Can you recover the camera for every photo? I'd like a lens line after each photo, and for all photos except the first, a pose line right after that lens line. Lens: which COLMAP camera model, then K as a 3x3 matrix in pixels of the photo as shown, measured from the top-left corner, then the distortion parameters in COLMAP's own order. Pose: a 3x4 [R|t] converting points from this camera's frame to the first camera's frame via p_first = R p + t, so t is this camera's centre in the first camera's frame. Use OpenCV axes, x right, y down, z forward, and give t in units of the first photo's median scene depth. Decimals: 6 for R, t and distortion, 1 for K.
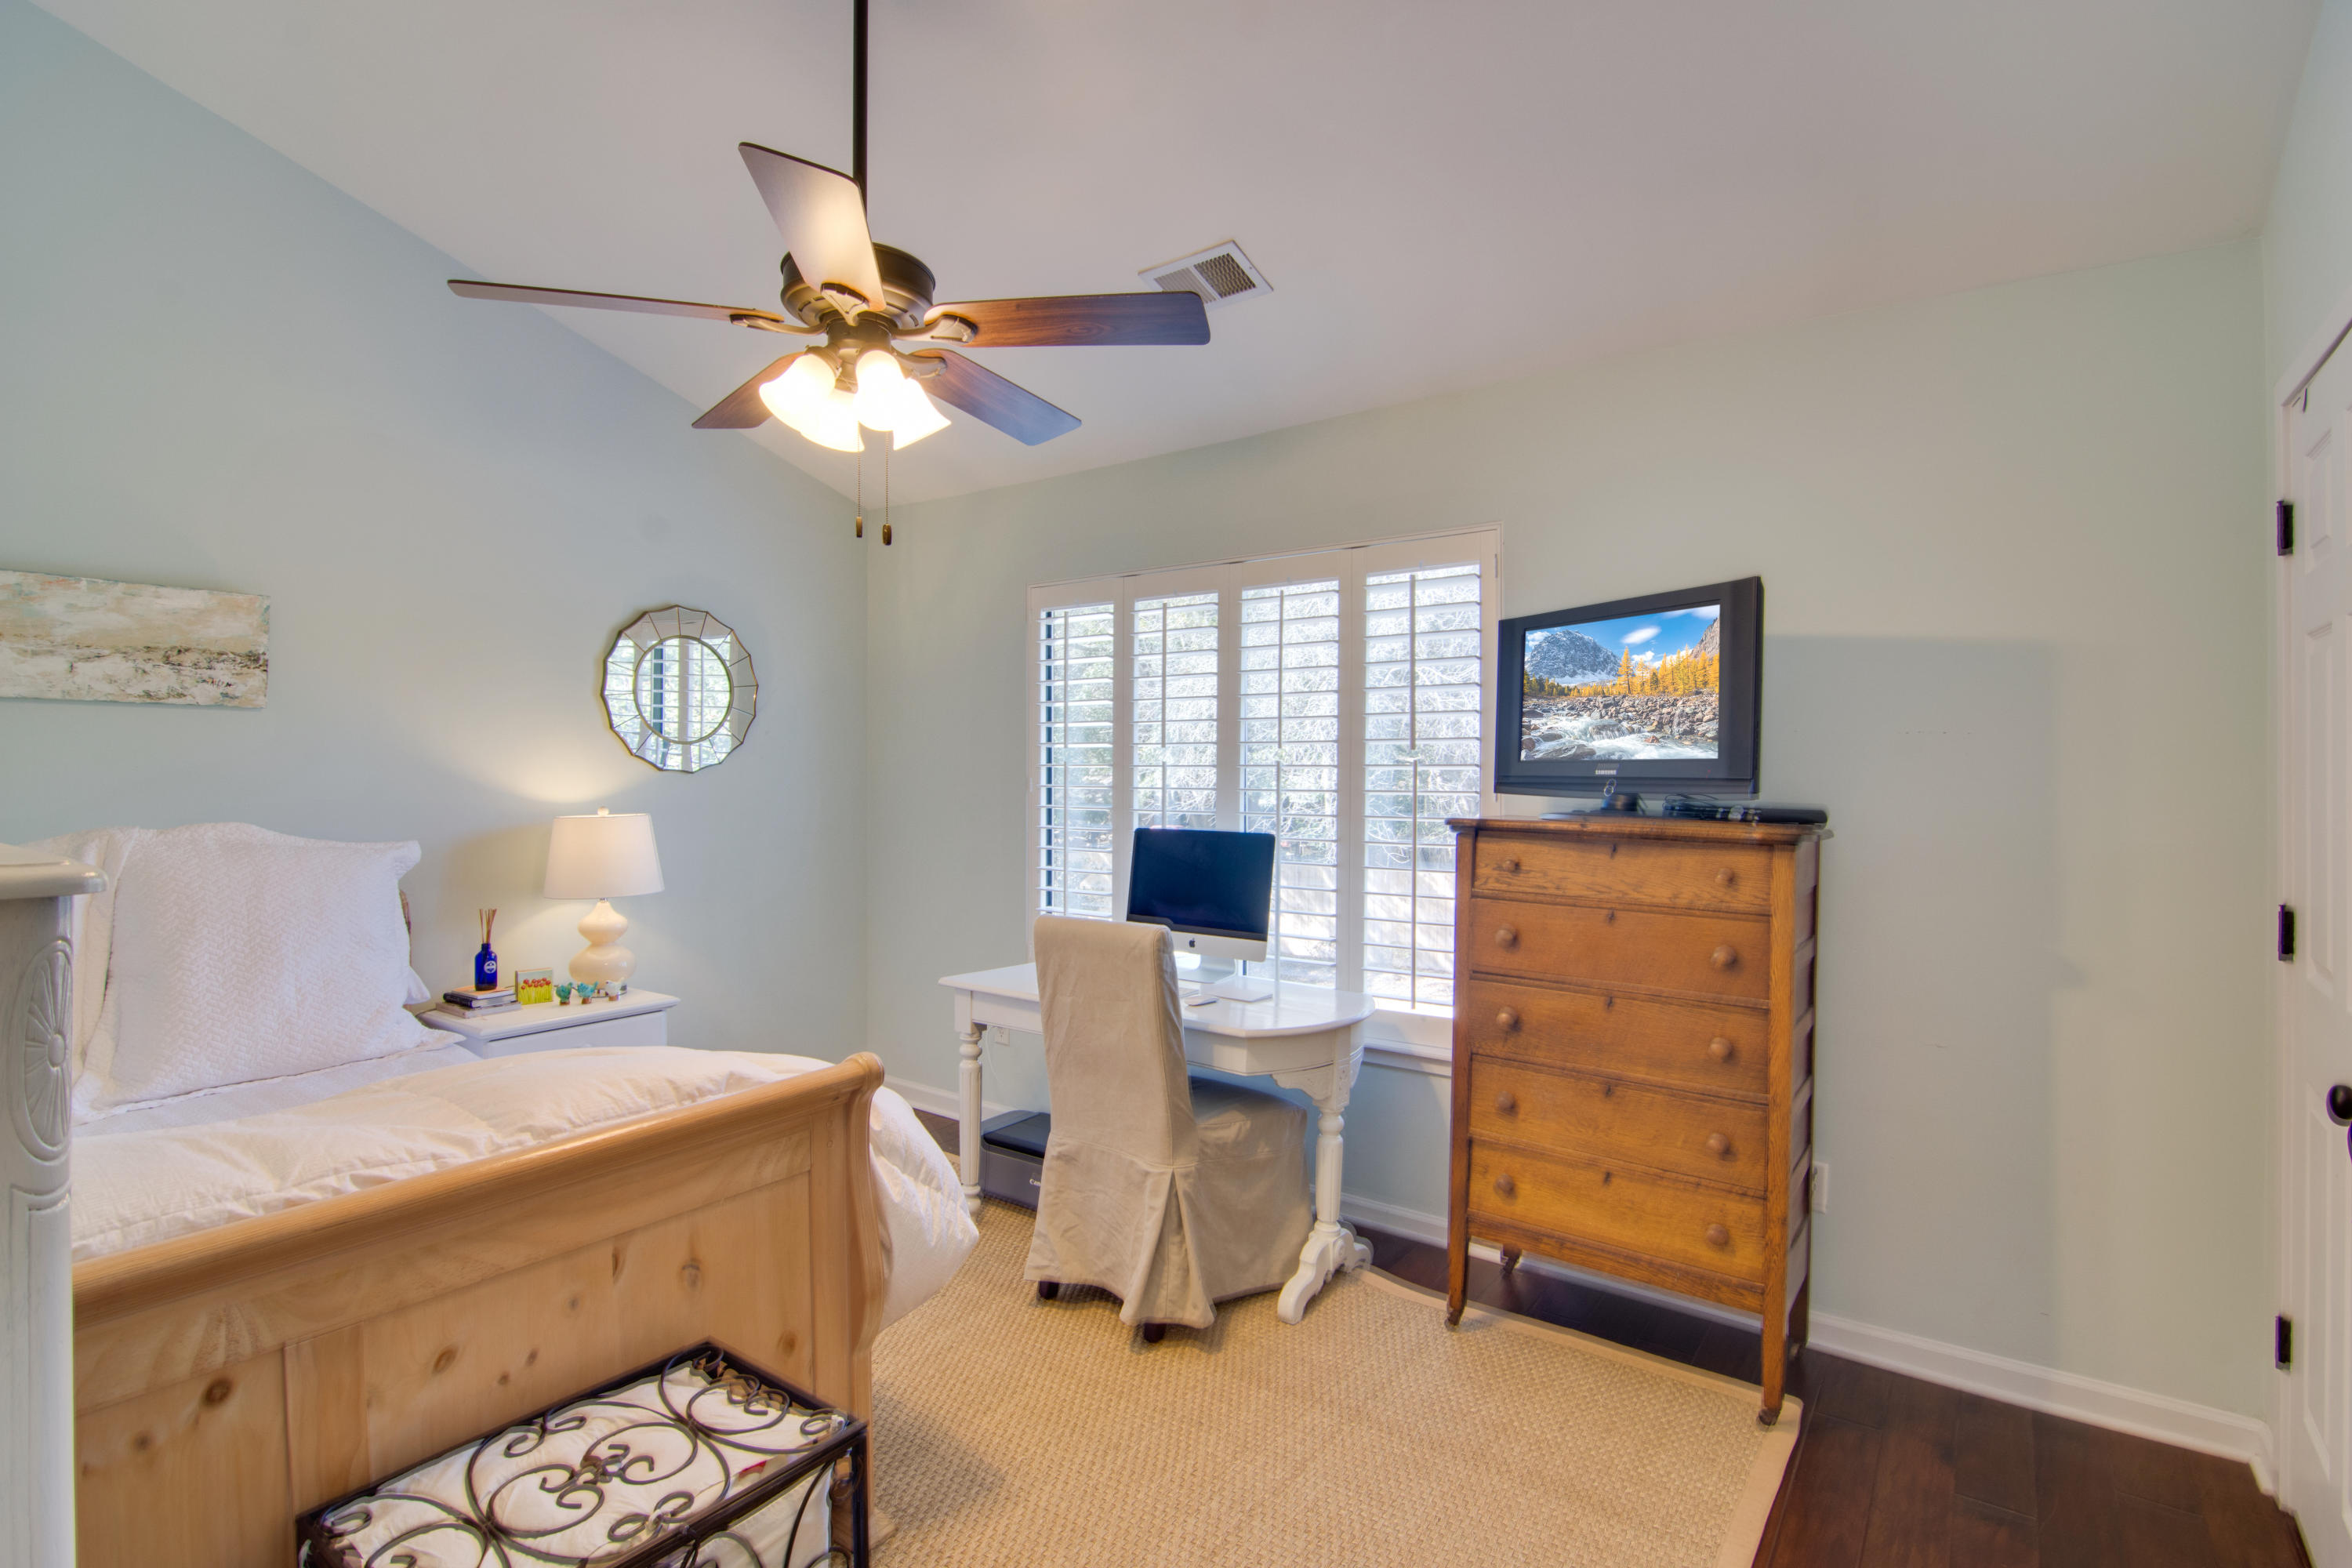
lens RADIAL K [[1135.6, 0, 1173.2], [0, 1135.6, 785.8], [0, 0, 1]] dist [0.005777, 0.000012]
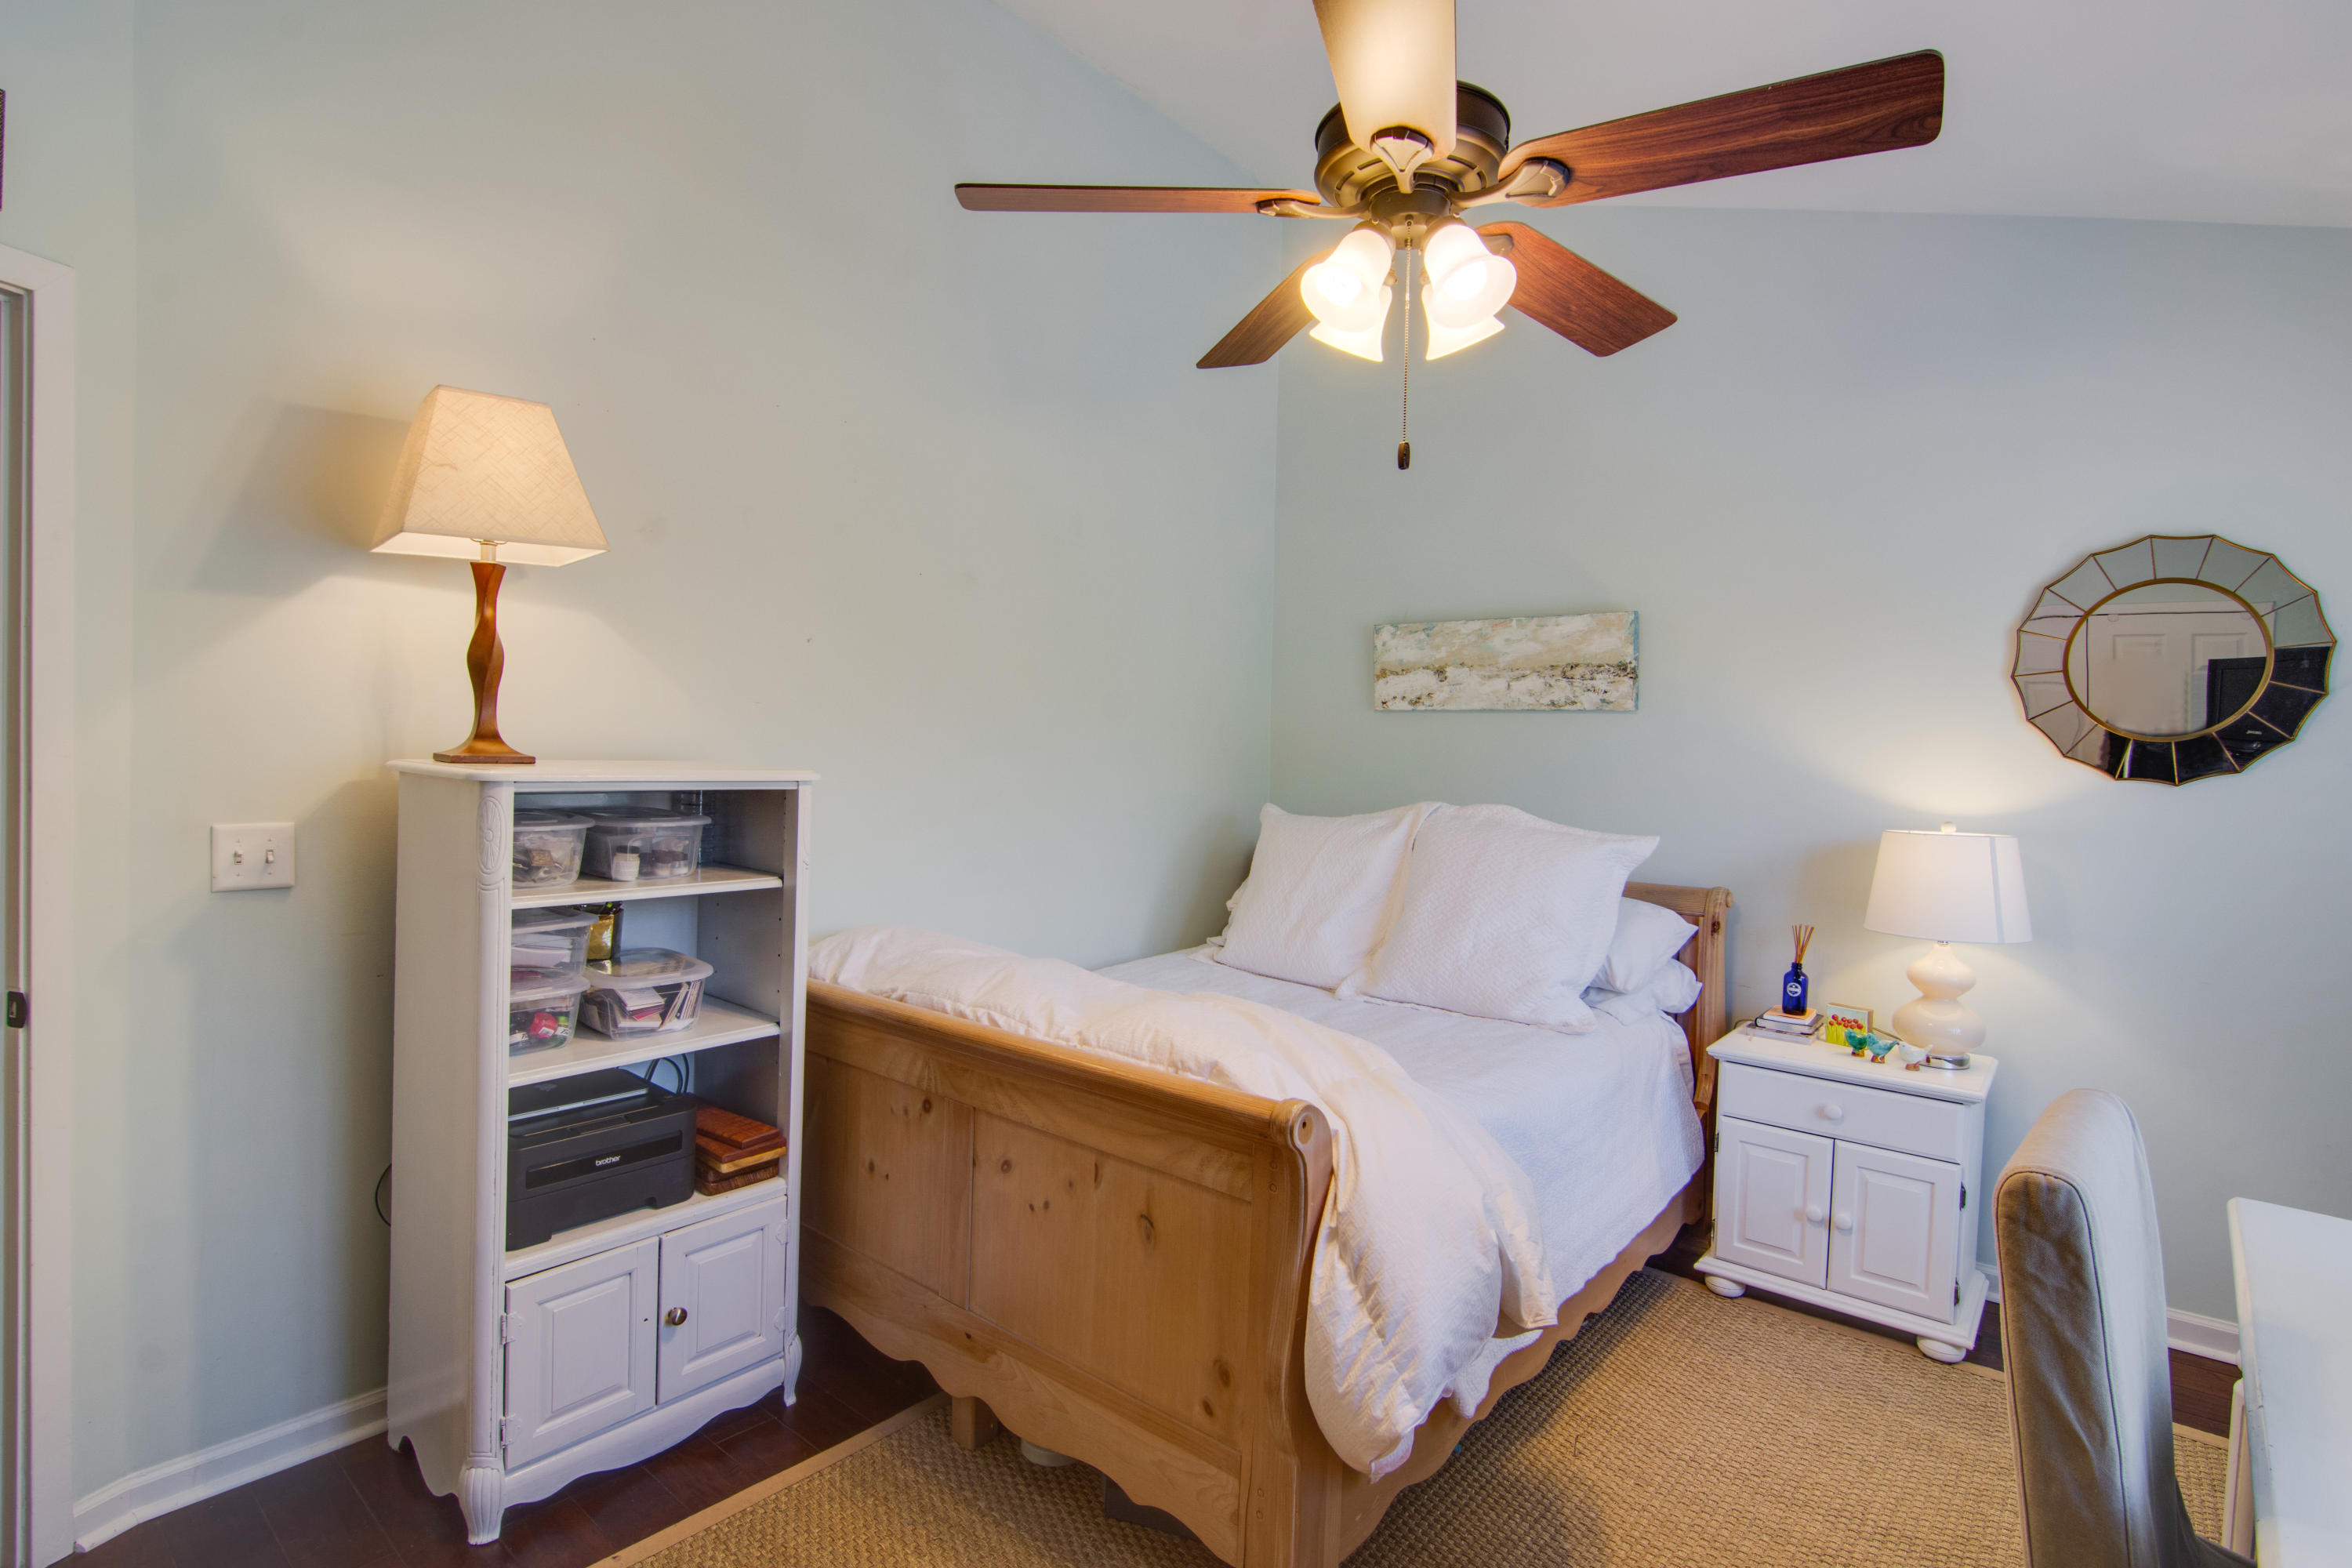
lens RADIAL K [[1135.6, 0, 1173.2], [0, 1135.6, 773.6], [0, 0, 1]] dist [0.005777, 0.000012]
pose [[-0.057376, 0.020458, -0.998143, 0.392009], [-0.044048, 0.998765, 0.023003, -0.012644], [0.997380, 0.045286, -0.056403, 0.665466]]
